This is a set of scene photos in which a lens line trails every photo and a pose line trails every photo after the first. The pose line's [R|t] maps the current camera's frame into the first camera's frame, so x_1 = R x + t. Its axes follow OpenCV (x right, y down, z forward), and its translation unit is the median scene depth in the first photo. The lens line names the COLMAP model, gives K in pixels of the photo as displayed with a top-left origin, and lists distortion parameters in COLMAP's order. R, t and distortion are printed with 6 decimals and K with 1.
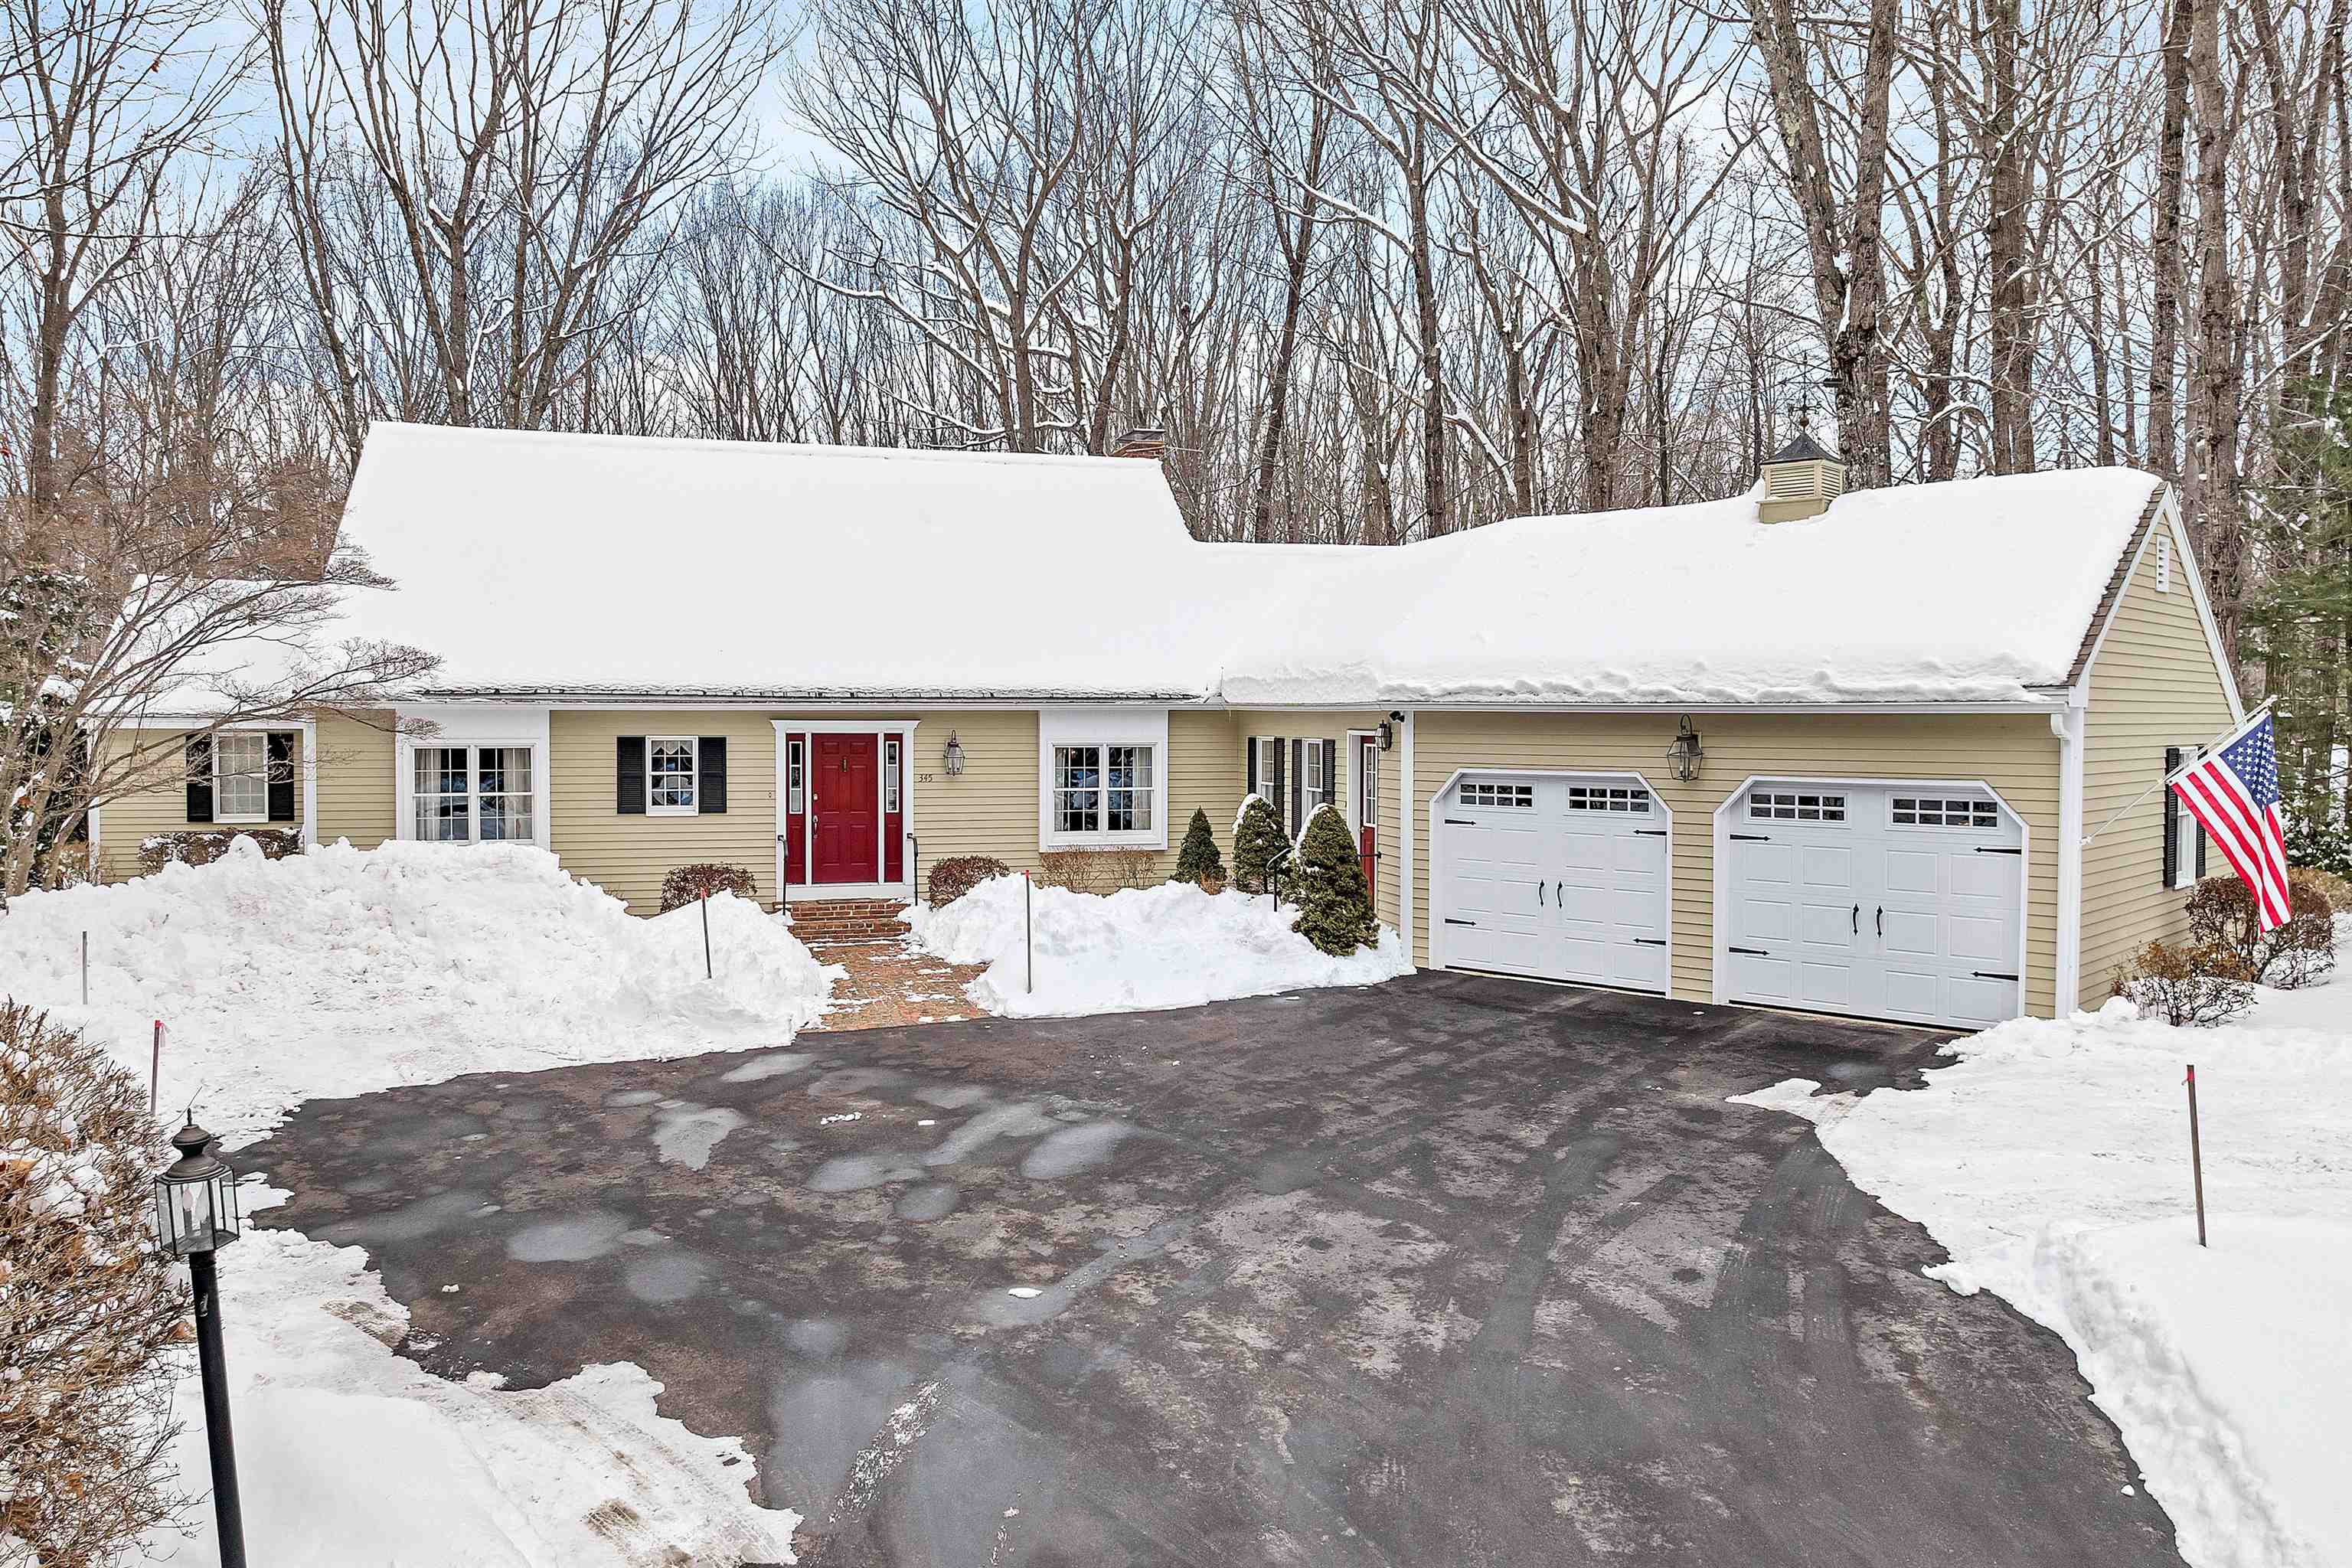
lens RADIAL K [[1689.7, 0, 1176.0], [0, 1689.7, 784.0], [0, 0, 1]] dist [-0.025208, 0.001595]
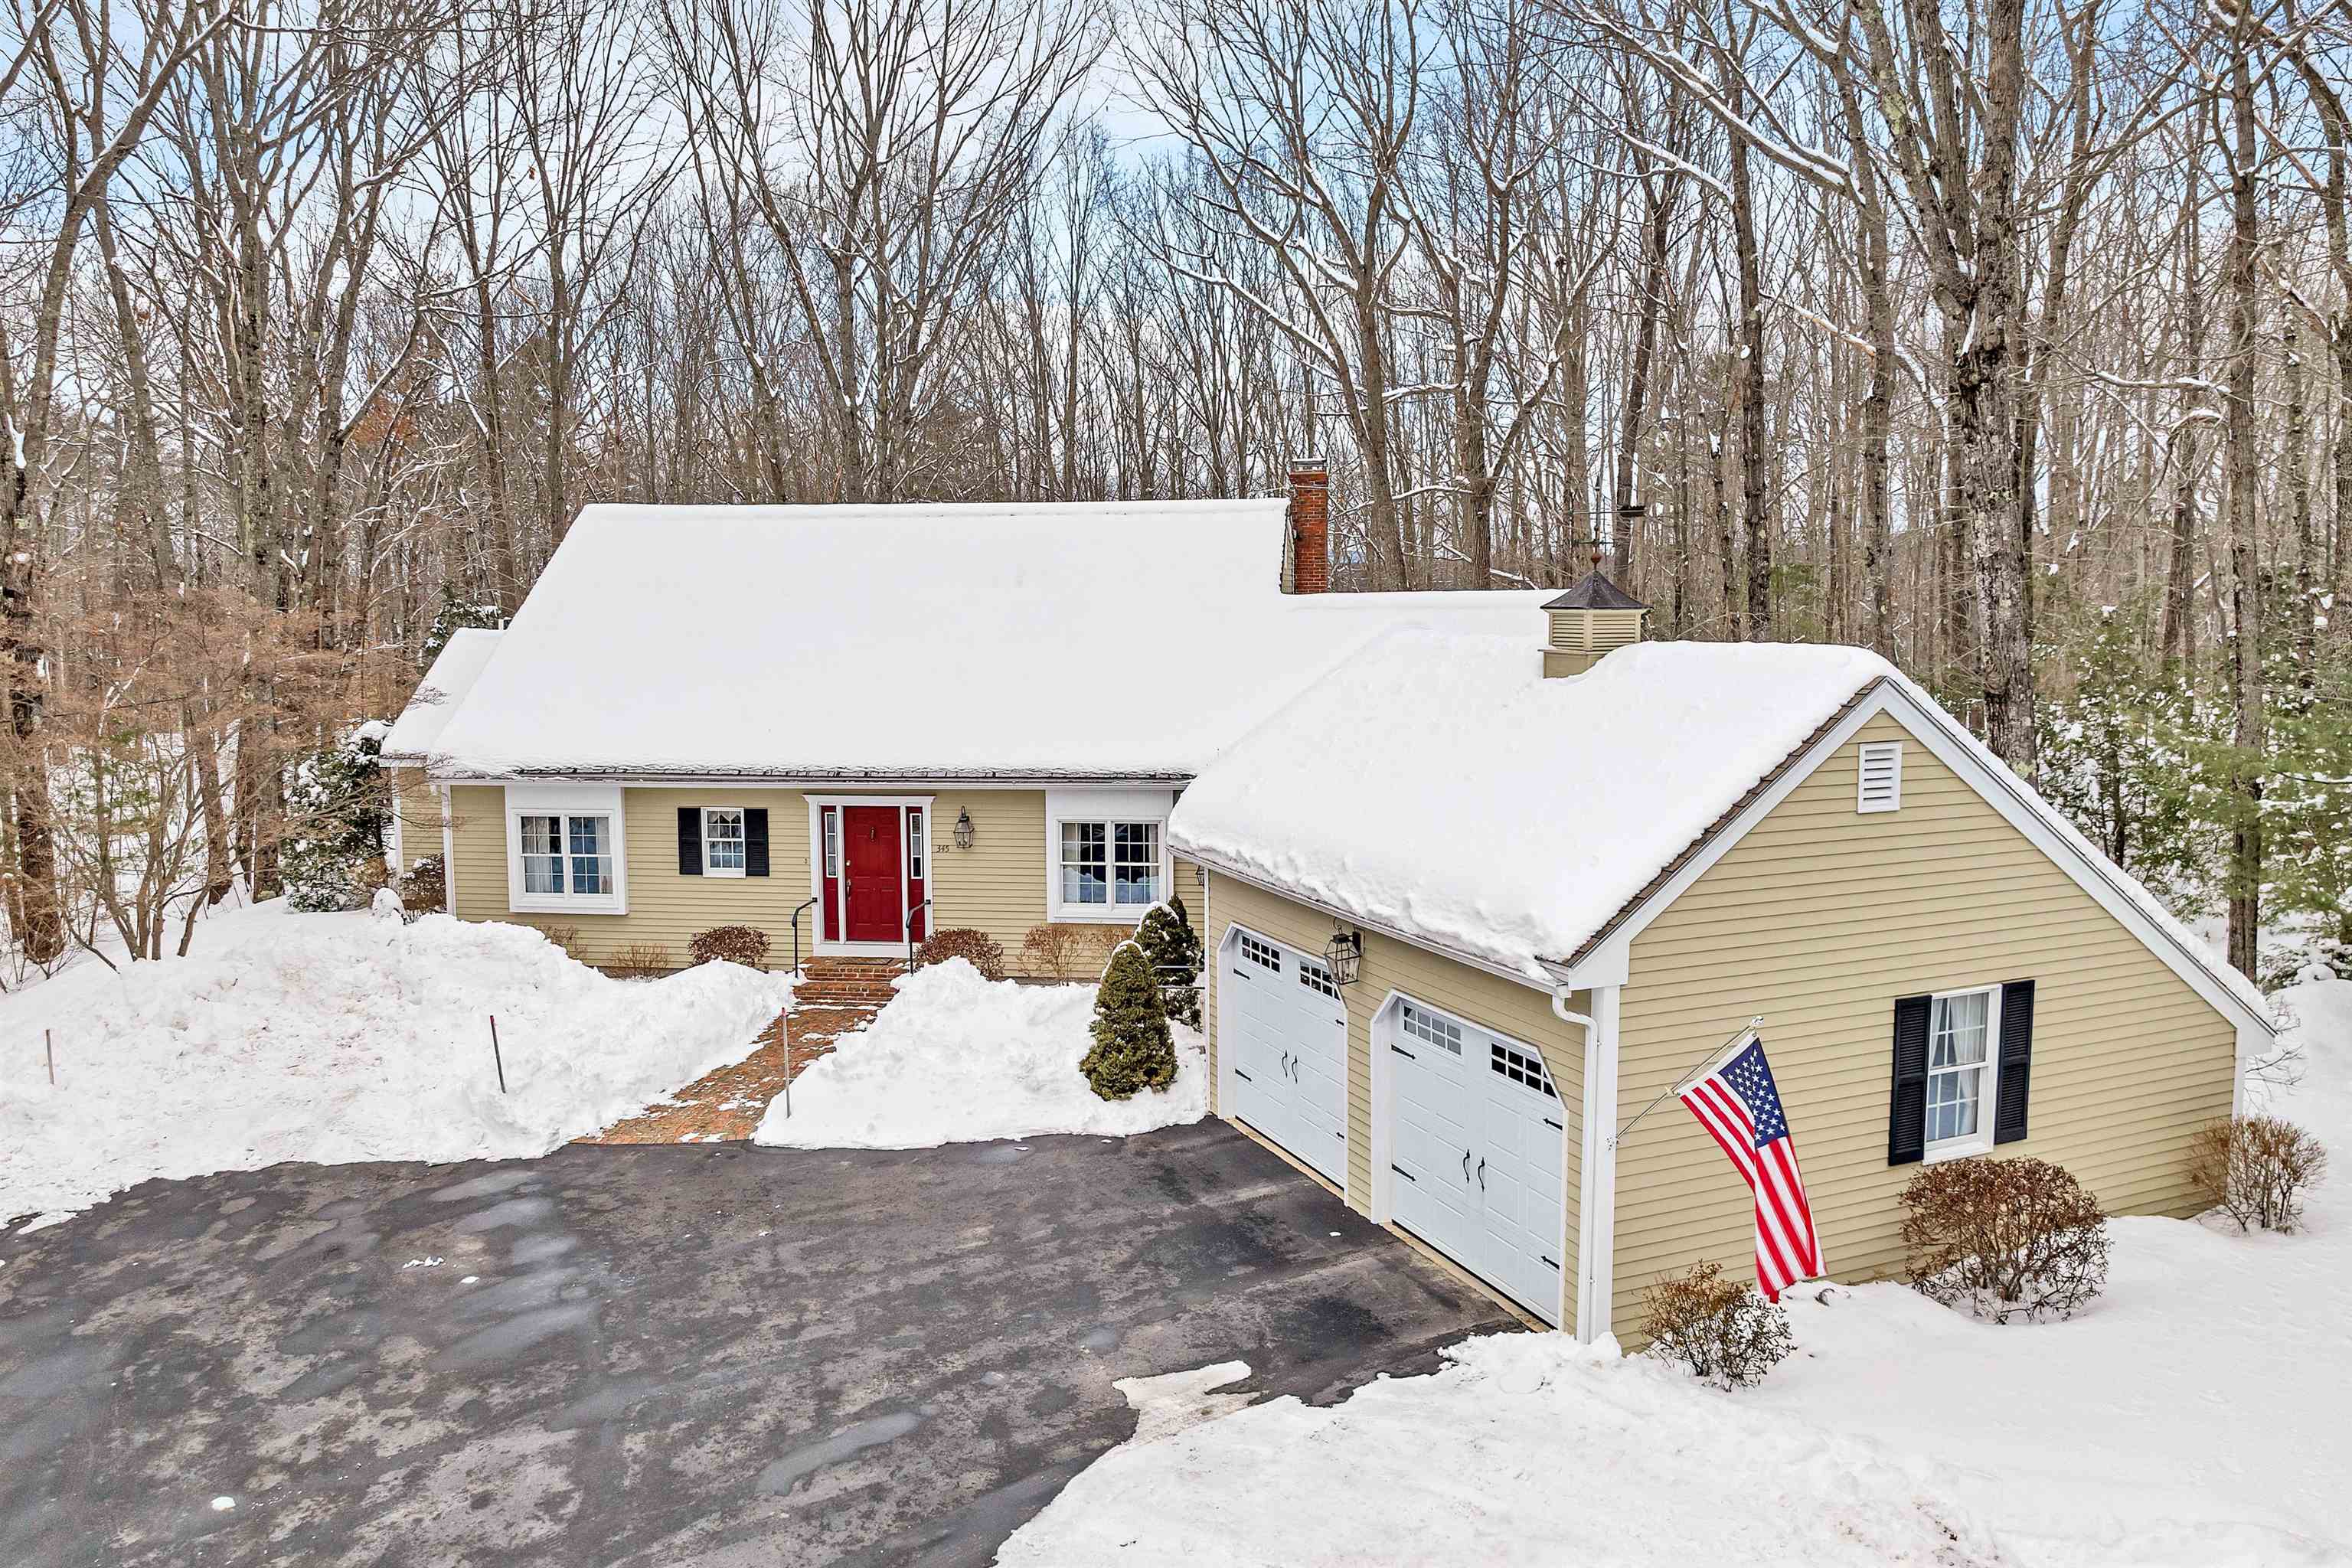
lens RADIAL K [[1670.8, 0, 1176.0], [0, 1670.8, 784.0], [0, 0, 1]] dist [-0.031659, -0.006634]
pose [[0.920478, 0.037222, -0.389019, 0.417986], [-0.008917, 0.997195, 0.074316, -0.130860], [0.390694, -0.064938, 0.918227, 0.094477]]
